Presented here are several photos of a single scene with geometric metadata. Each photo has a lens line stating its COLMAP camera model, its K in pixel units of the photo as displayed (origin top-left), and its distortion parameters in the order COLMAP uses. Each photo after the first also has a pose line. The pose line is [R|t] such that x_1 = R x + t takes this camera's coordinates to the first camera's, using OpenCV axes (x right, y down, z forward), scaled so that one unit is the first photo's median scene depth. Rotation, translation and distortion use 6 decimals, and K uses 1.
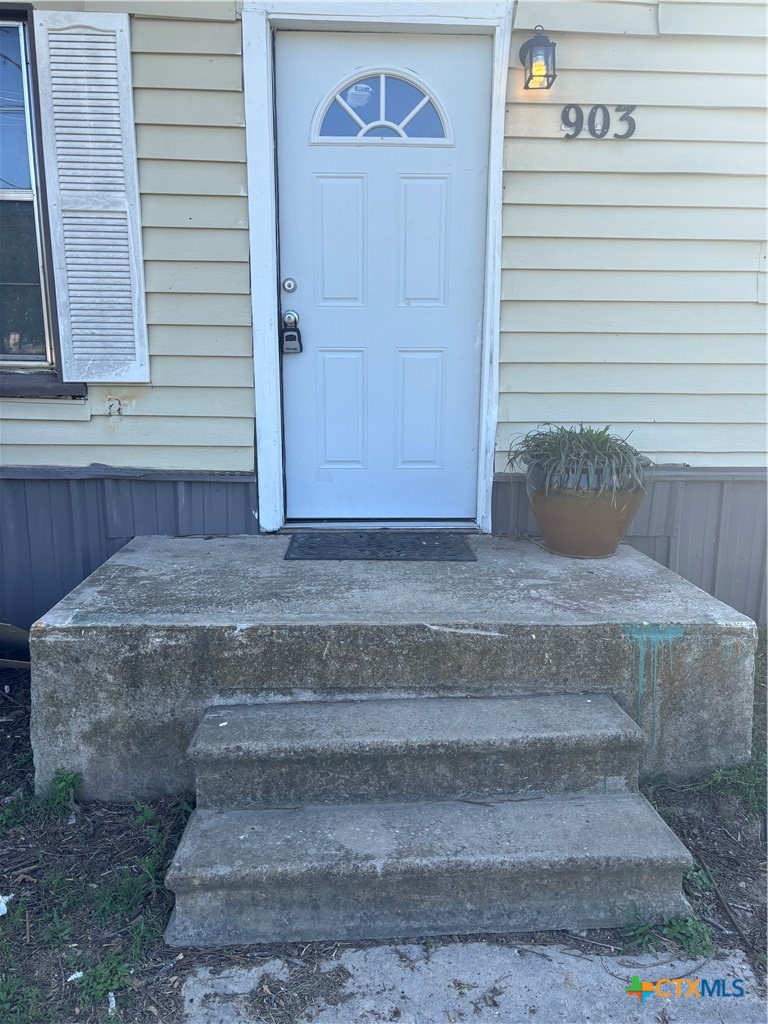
lens RADIAL K [[777.2, 0, 384.0], [0, 777.2, 512.0], [0, 0, 1]] dist [0.012379, 0.002272]
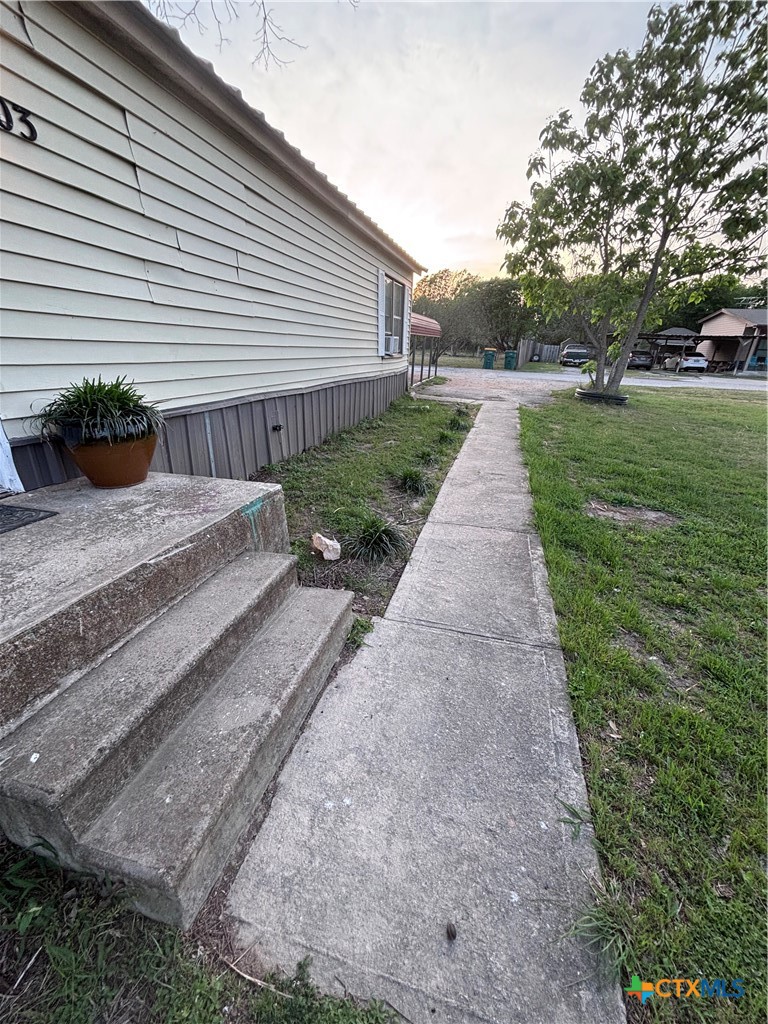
lens RADIAL K [[411.6, 0, 384.4], [0, 411.6, 510.1], [0, 0, 1]] dist [-0.002160, 0.000337]
pose [[0.318882, -0.343656, 0.883298, -0.370667], [0.165936, 0.937799, 0.304955, -0.068190], [-0.933156, 0.049326, 0.356073, 0.409152]]
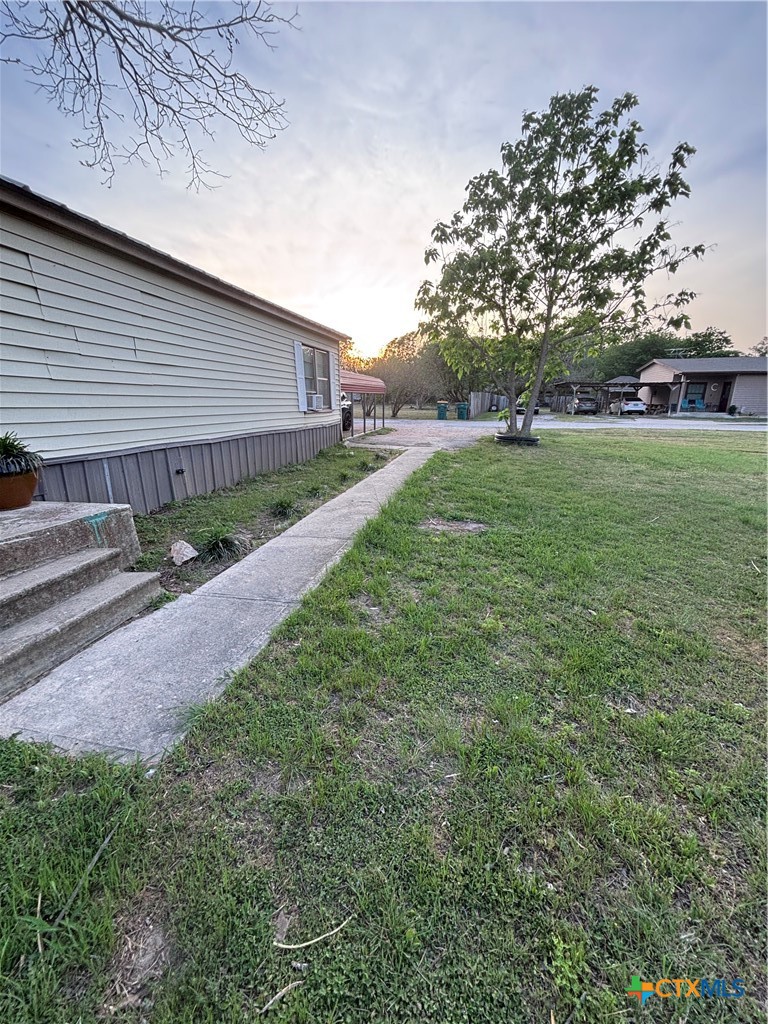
lens RADIAL K [[411.6, 0, 384.4], [0, 411.6, 510.1], [0, 0, 1]] dist [-0.002160, 0.000337]
pose [[0.274602, -0.247588, 0.929136, -0.594434], [0.201634, 0.959625, 0.196120, 0.062143], [-0.940180, 0.133491, 0.313437, -0.245234]]
